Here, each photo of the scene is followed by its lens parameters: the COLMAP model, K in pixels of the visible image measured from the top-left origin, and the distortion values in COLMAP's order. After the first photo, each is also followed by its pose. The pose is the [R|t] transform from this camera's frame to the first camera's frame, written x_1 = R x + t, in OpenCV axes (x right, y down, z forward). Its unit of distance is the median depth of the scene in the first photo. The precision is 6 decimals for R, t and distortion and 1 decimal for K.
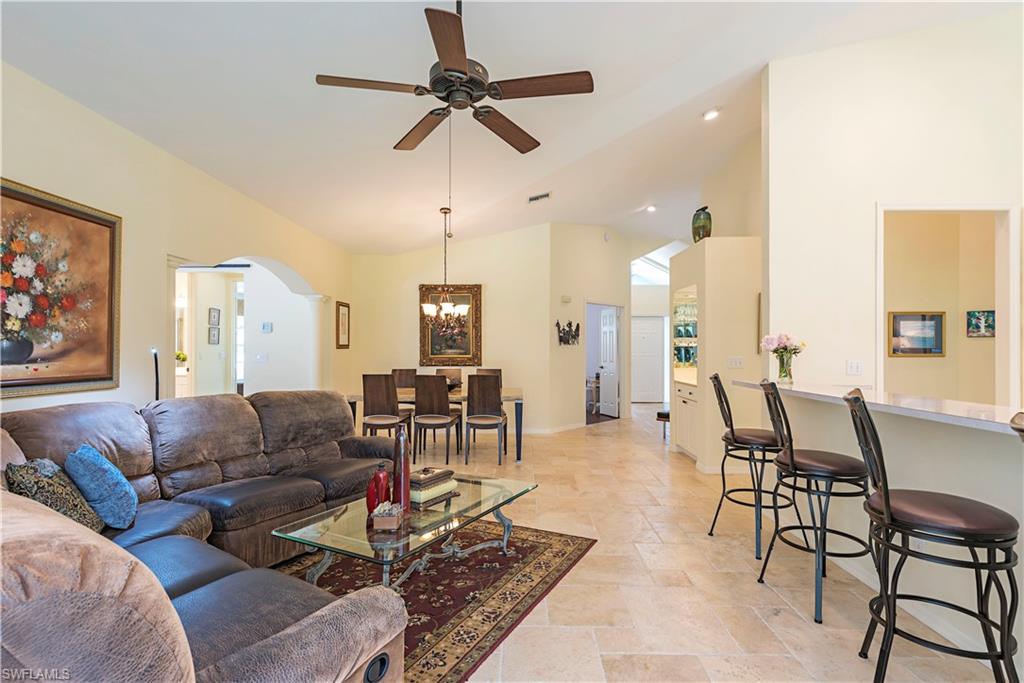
lens RADIAL K [[528.0, 0, 512.0], [0, 528.0, 341.5], [0, 0, 1]] dist [0.000421, 0.000042]
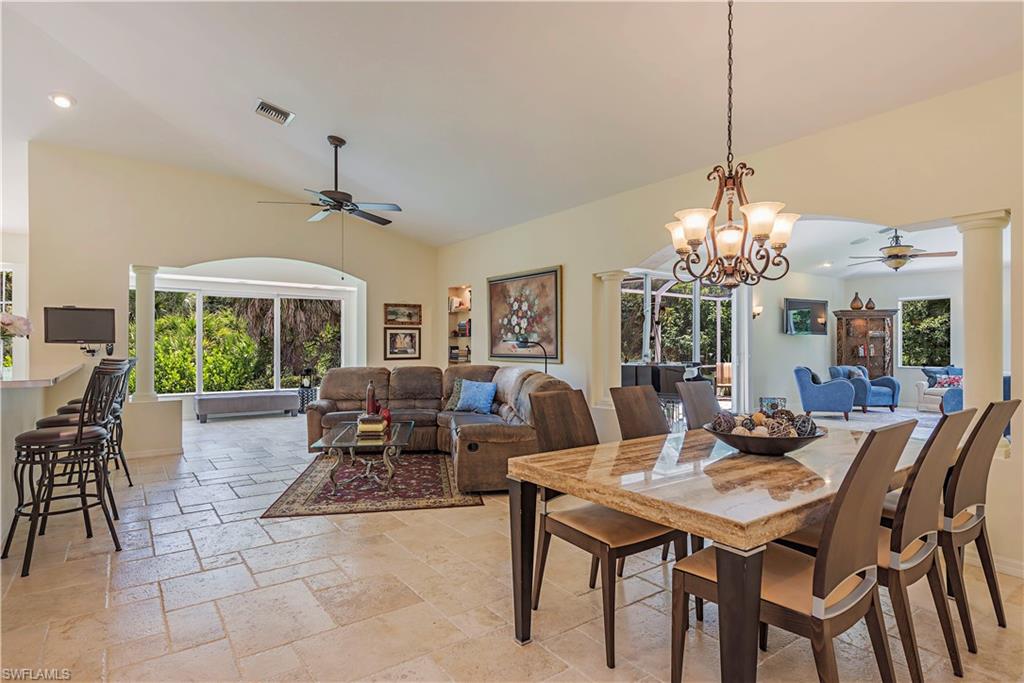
lens RADIAL K [[536.7, 0, 512.0], [0, 536.7, 341.5], [0, 0, 1]] dist [-0.000932, -0.000316]
pose [[-0.802020, -0.007170, -0.597254, 0.456946], [0.004864, 0.999816, -0.018535, 0.048928], [0.597278, -0.017770, -0.801838, 2.460008]]
